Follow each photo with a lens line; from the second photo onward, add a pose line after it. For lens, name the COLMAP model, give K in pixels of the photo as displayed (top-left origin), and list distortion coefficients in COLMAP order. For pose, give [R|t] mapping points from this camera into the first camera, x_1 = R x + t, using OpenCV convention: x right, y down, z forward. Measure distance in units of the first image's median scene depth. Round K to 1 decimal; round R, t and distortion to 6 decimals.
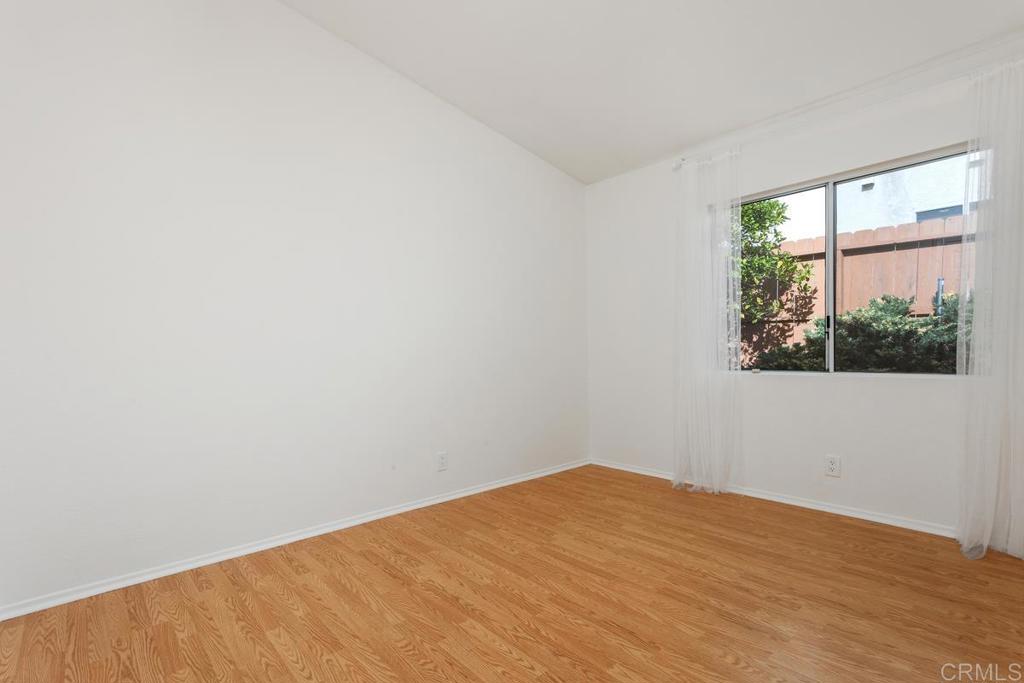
lens RADIAL K [[484.6, 0, 510.5], [0, 484.6, 341.1], [0, 0, 1]] dist [-0.002131, 0.002103]
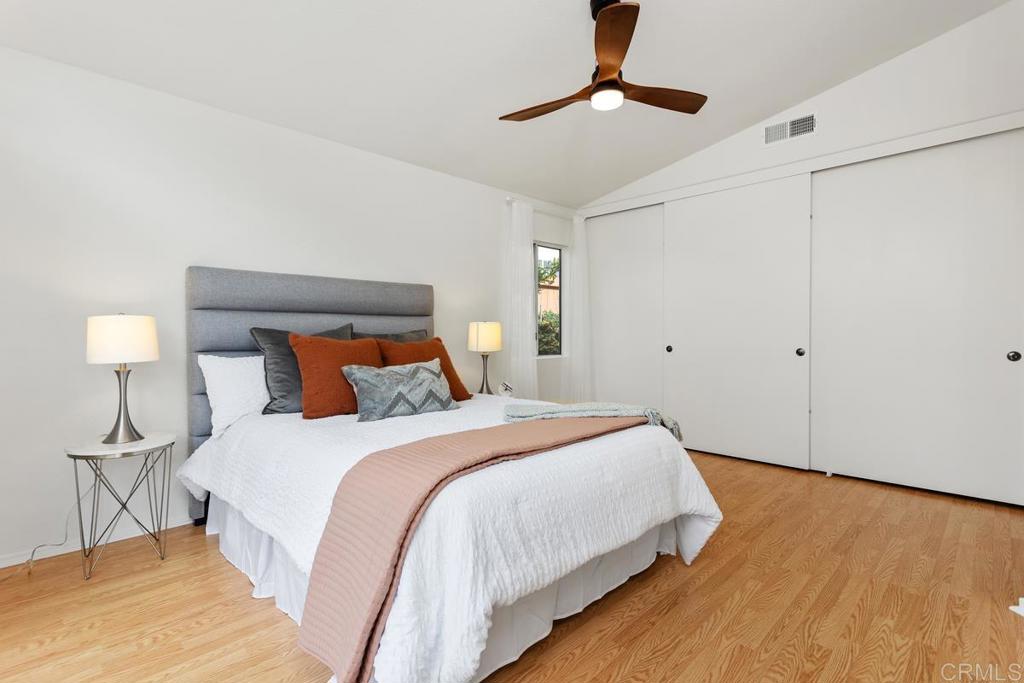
lens RADIAL K [[484.6, 0, 506.1], [0, 484.6, 342.5], [0, 0, 1]] dist [-0.002131, 0.002103]
pose [[-0.044953, -0.002427, 0.998986, -1.641277], [0.014132, 0.999895, 0.003065, 0.024026], [-0.998889, 0.014255, -0.044914, 1.831510]]
